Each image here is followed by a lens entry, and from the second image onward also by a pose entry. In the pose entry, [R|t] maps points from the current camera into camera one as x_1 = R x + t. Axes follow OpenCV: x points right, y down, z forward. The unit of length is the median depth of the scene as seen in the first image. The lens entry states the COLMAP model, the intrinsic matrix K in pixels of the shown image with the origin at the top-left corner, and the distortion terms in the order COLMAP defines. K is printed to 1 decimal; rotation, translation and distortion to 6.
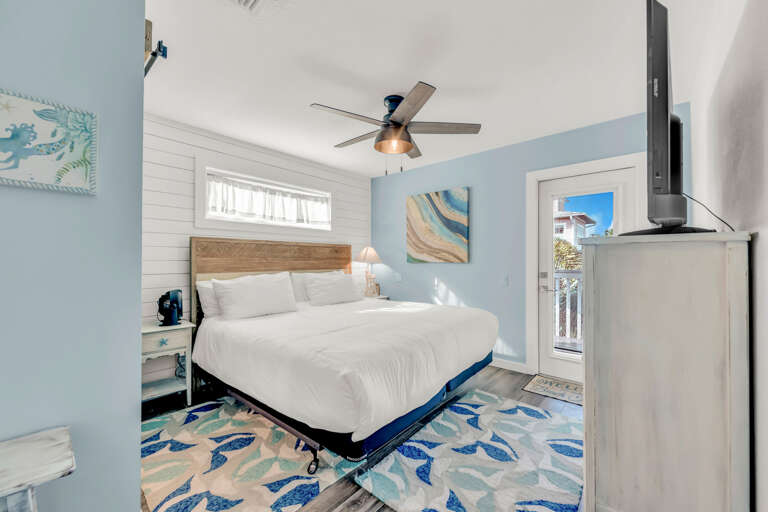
lens RADIAL K [[304.3, 0, 390.4], [0, 304.3, 258.9], [0, 0, 1]] dist [0.001572, 0.000176]
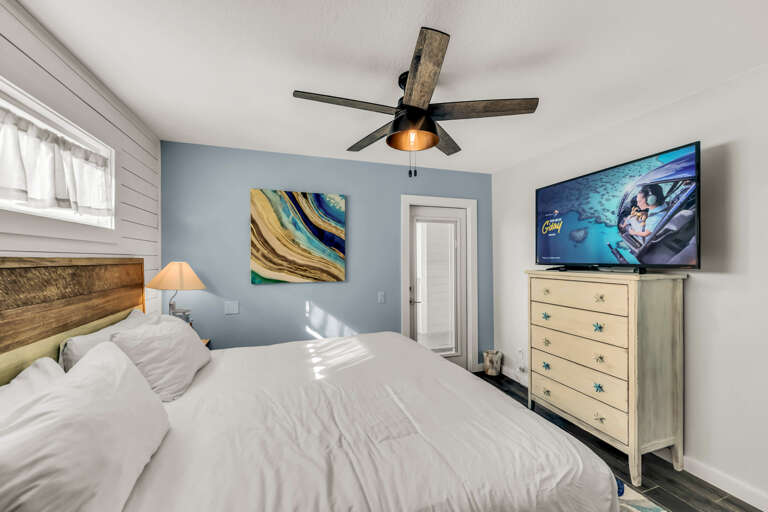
lens RADIAL K [[304.3, 0, 390.4], [0, 304.3, 258.9], [0, 0, 1]] dist [0.001572, 0.000176]
pose [[0.503187, -0.003332, 0.864171, -0.422861], [0.000407, 0.999993, 0.003619, -0.052698], [-0.864177, -0.001469, 0.503185, 0.421039]]
